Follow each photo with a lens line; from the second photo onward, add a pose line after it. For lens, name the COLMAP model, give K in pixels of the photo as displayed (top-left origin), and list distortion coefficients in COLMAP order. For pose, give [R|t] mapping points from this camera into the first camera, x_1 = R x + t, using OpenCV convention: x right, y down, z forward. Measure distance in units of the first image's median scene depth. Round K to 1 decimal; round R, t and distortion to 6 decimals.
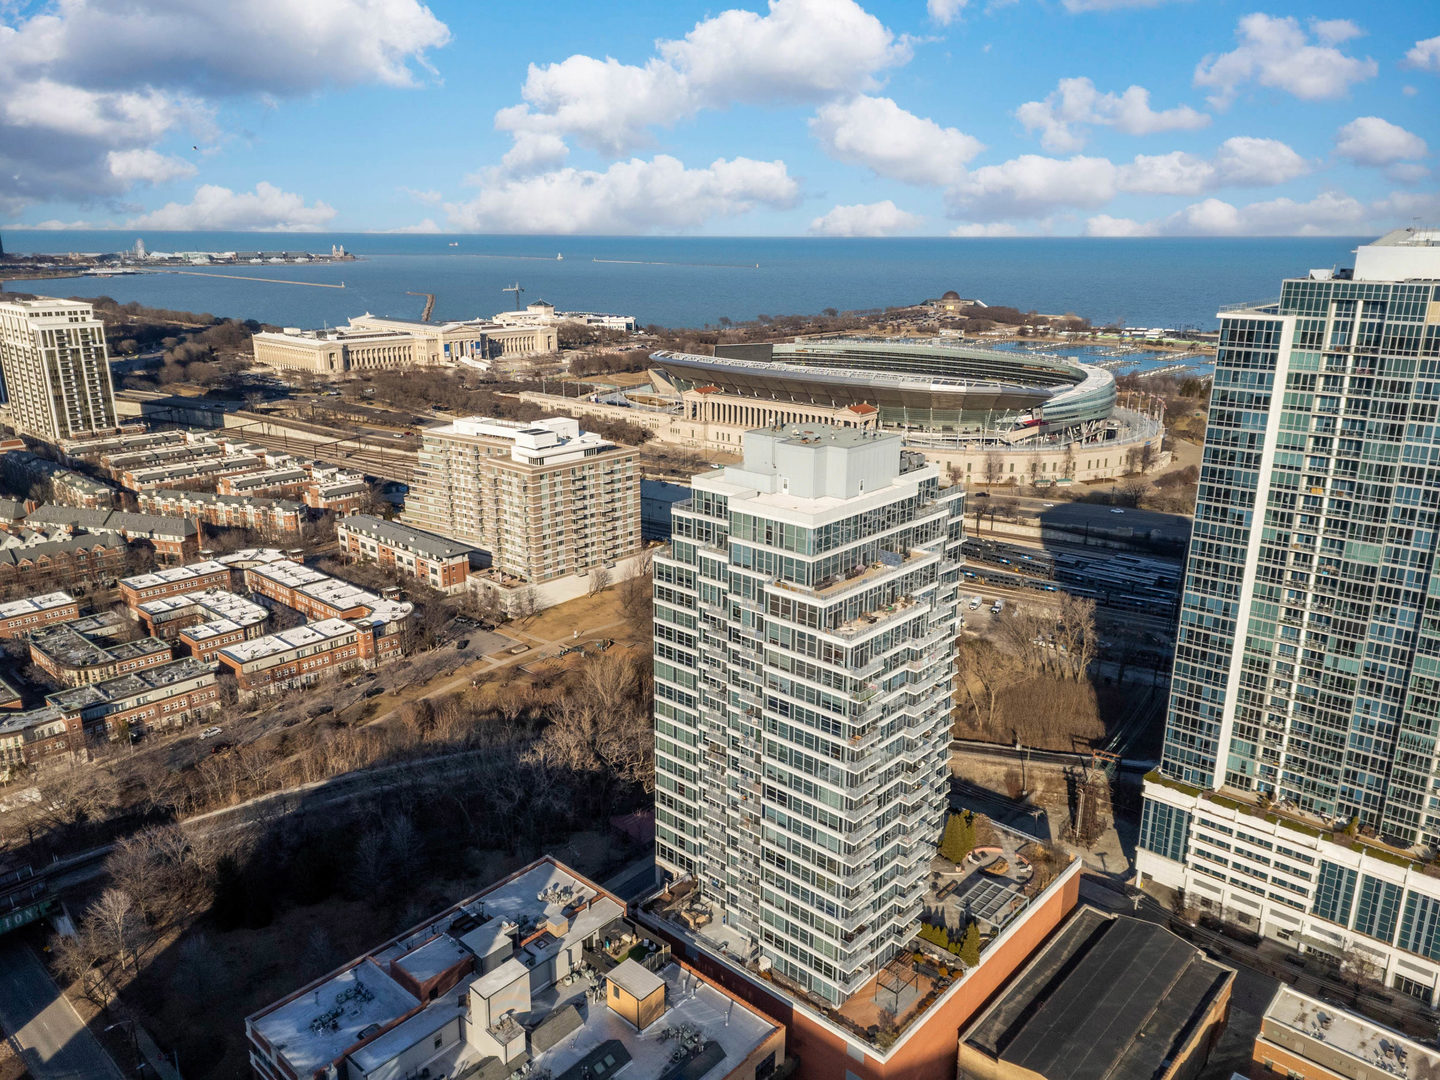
lens RADIAL K [[1047.1, 0, 723.0], [0, 1047.1, 544.4], [0, 0, 1]] dist [0.087041, -0.093889]
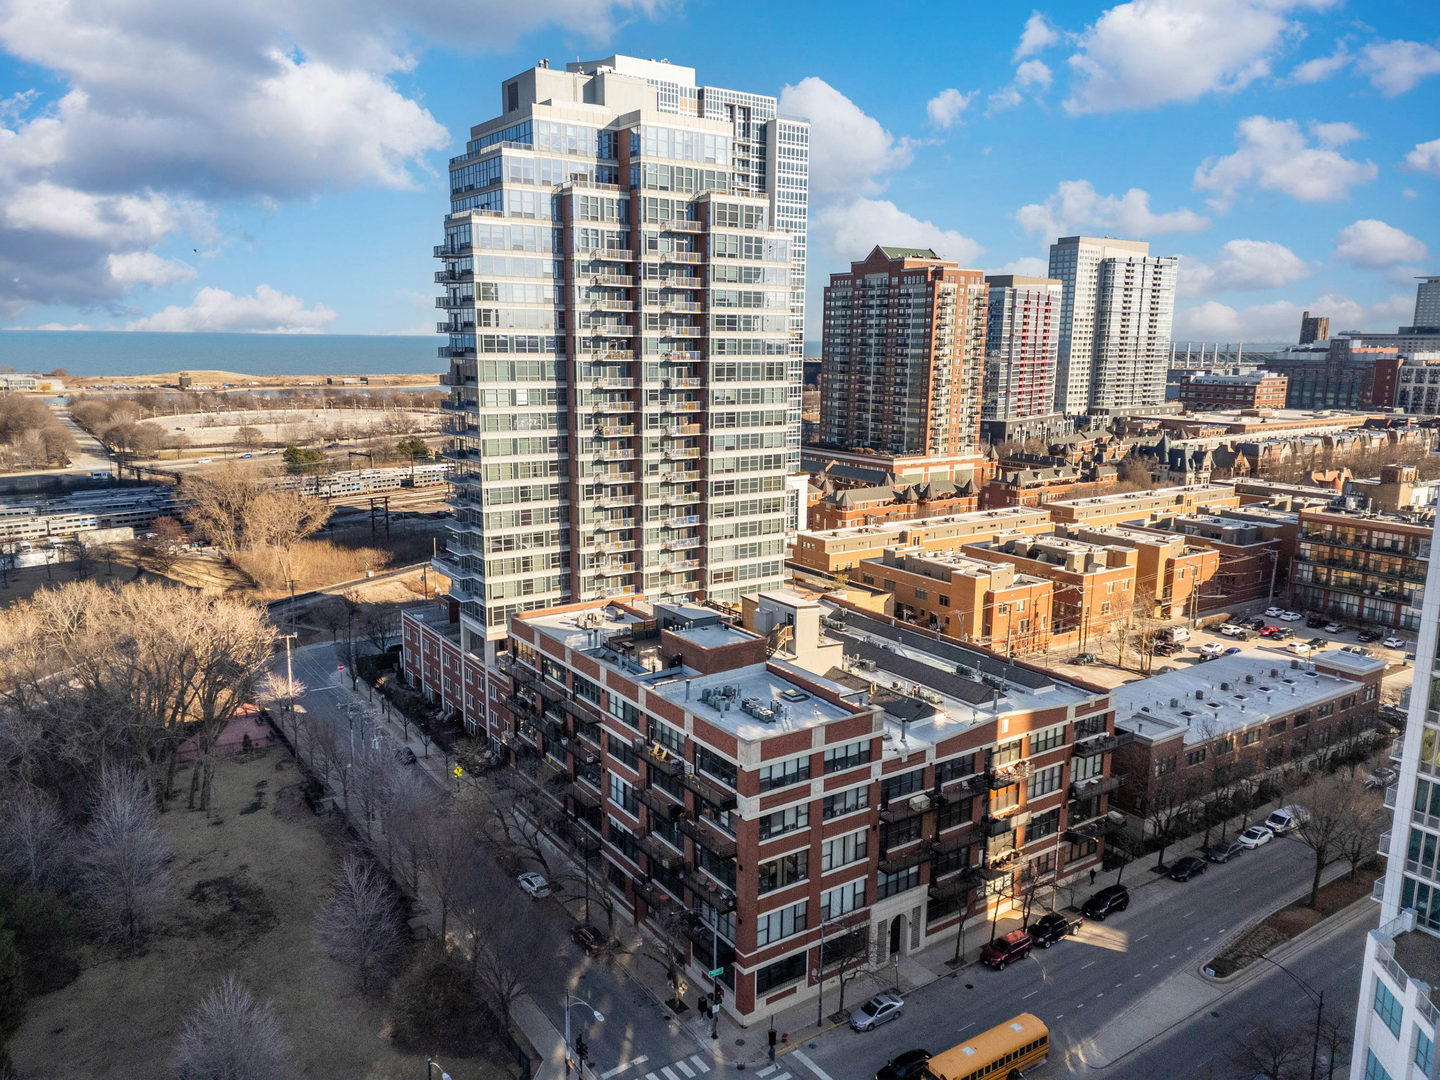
lens RADIAL K [[1048.8, 0, 720.0], [0, 1048.8, 540.0], [0, 0, 1]] dist [0.086888, -0.083385]
pose [[0.231100, -0.191487, 0.953900, -0.454041], [0.267040, 0.955272, 0.127067, 0.104260], [-0.935565, 0.225364, 0.271898, 0.355949]]
